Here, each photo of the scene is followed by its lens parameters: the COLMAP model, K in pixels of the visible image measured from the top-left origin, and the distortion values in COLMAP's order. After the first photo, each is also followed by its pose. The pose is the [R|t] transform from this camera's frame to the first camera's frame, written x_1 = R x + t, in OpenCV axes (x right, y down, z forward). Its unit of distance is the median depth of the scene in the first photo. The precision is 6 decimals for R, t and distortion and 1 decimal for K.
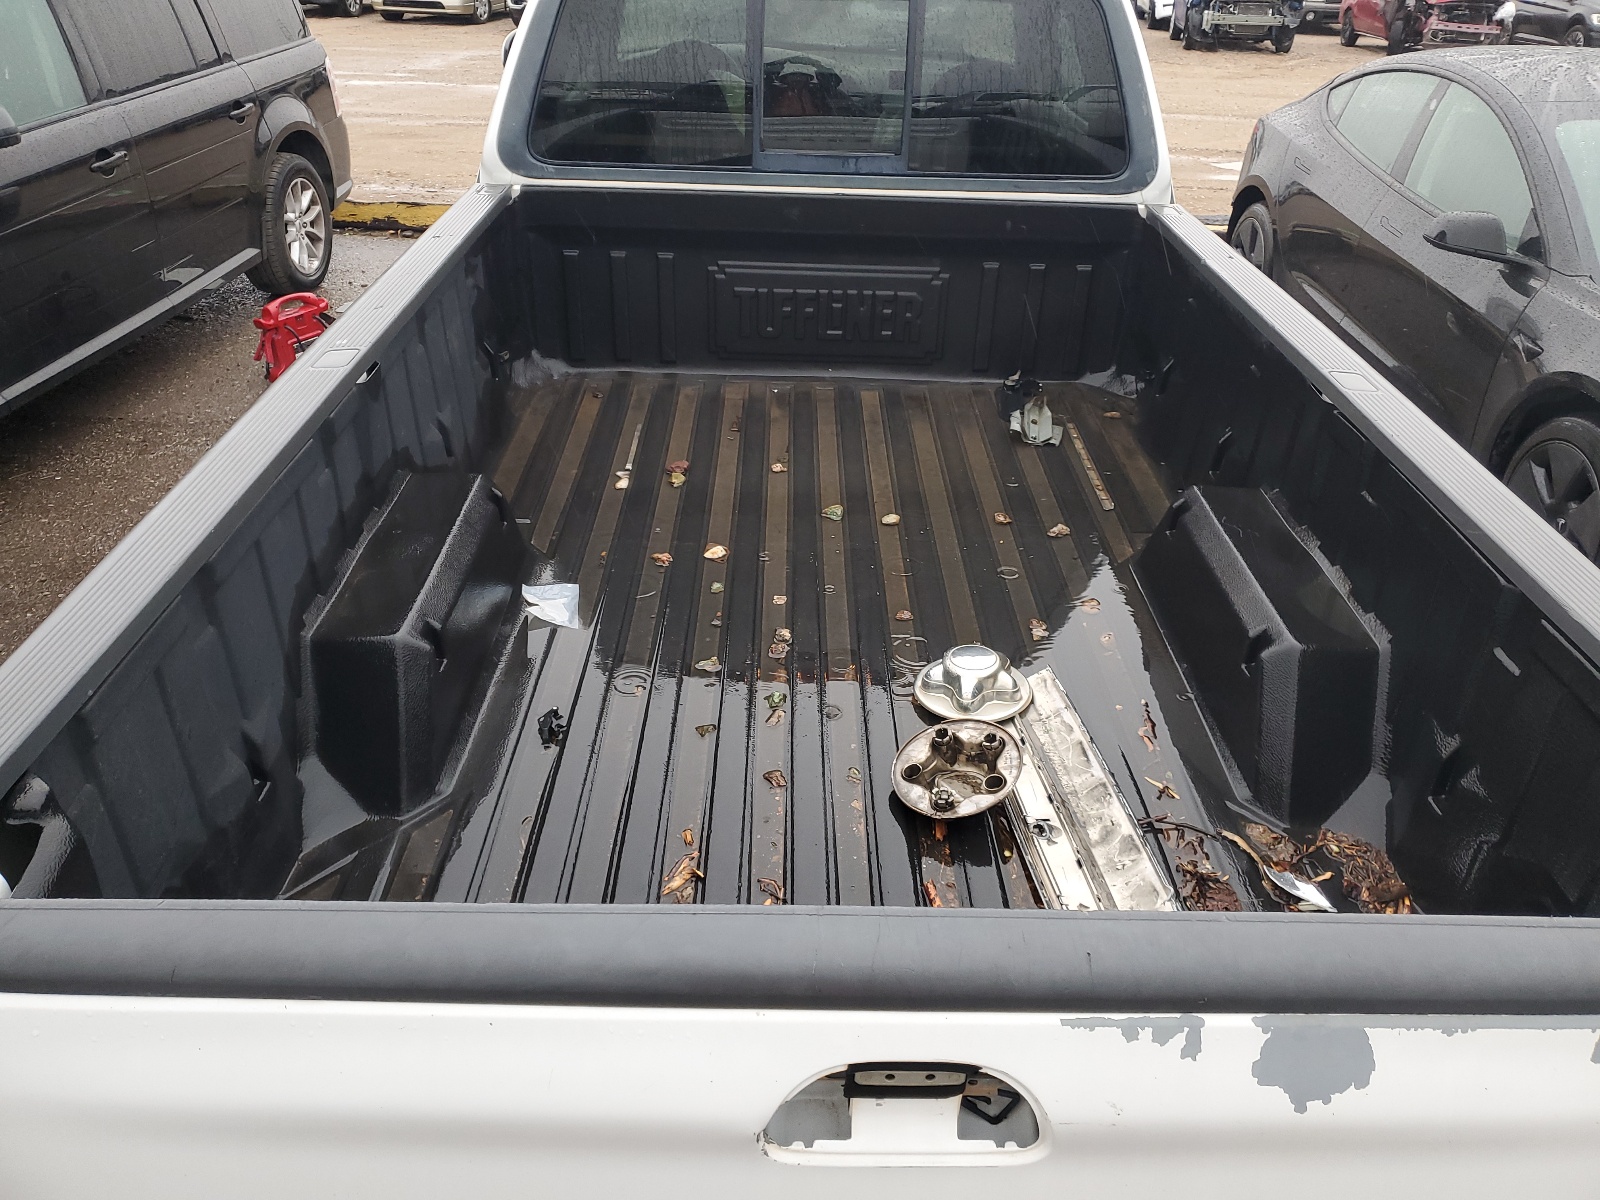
lens RADIAL K [[1297.0, 0, 849.6], [0, 1297.0, 599.6], [0, 0, 1]] dist [0.035017, -0.004400]
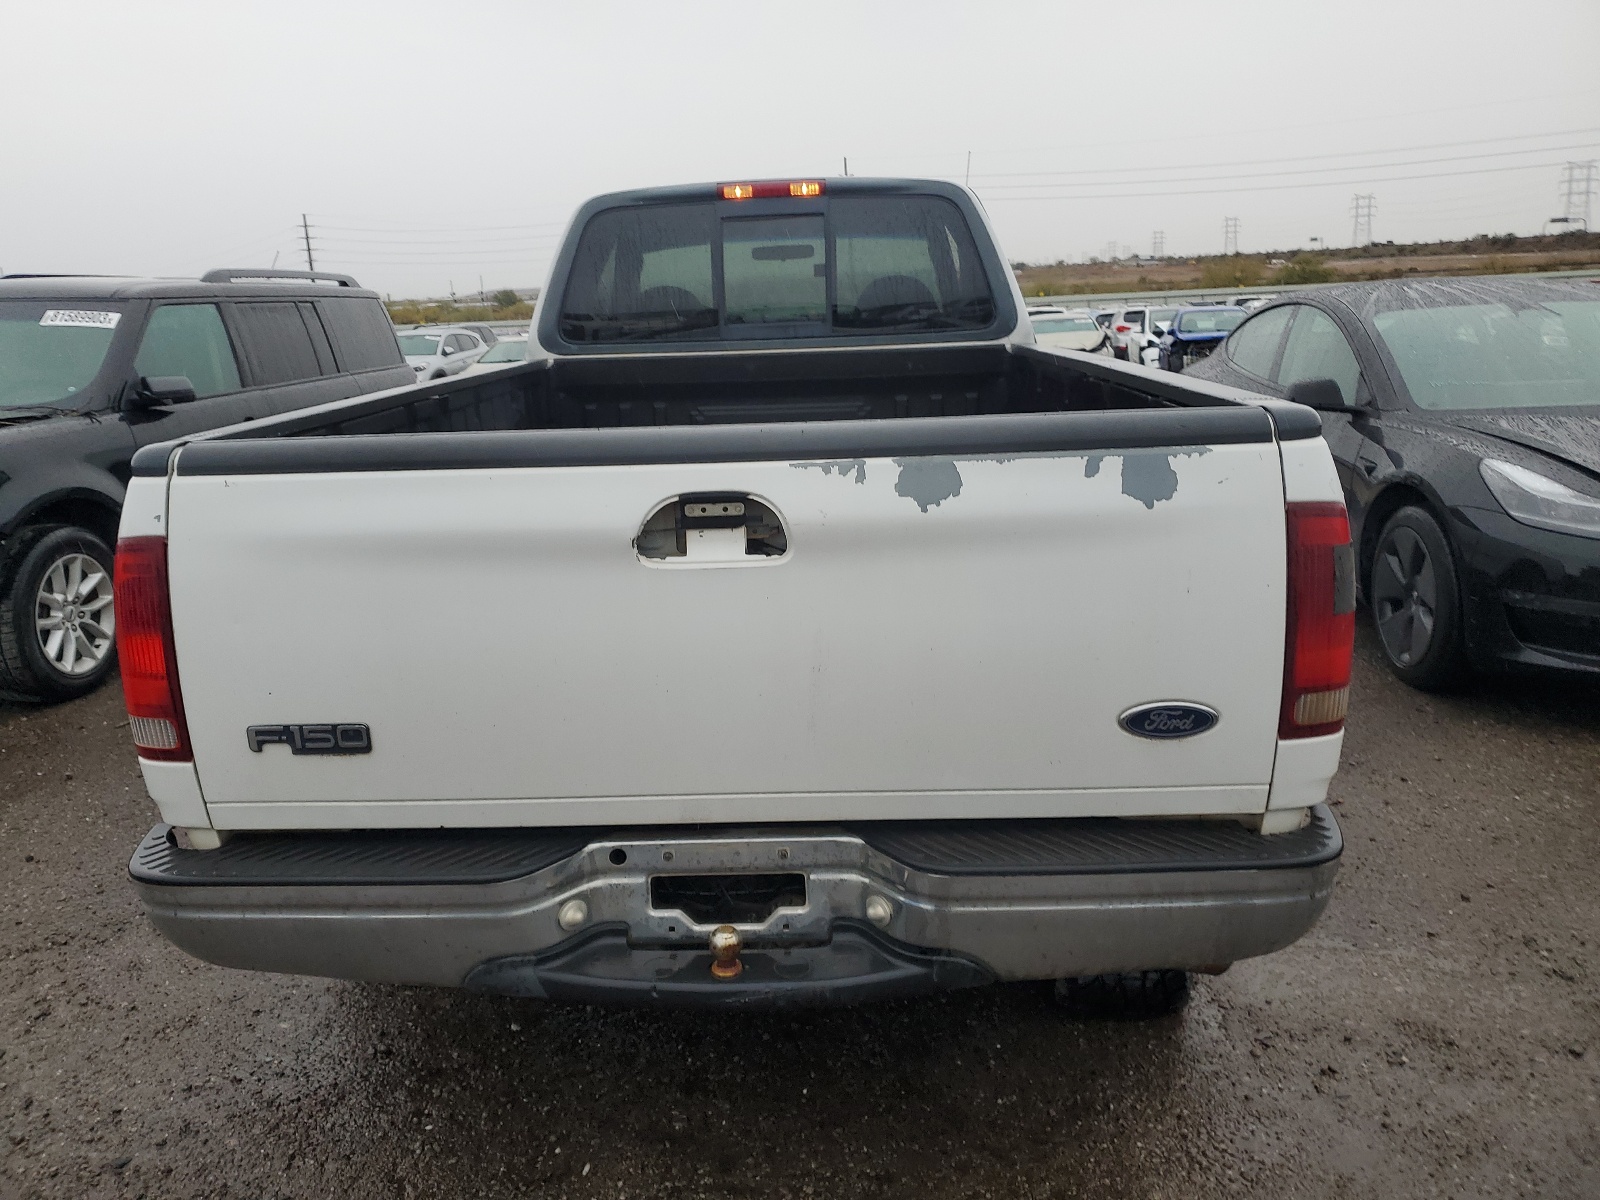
lens RADIAL K [[1297.0, 0, 849.6], [0, 1297.0, 599.6], [0, 0, 1]] dist [0.035017, -0.004400]
pose [[0.996260, -0.075837, -0.041398, 0.300471], [0.061247, 0.957832, -0.280727, 1.003901], [0.060942, 0.277141, 0.958895, -0.721347]]
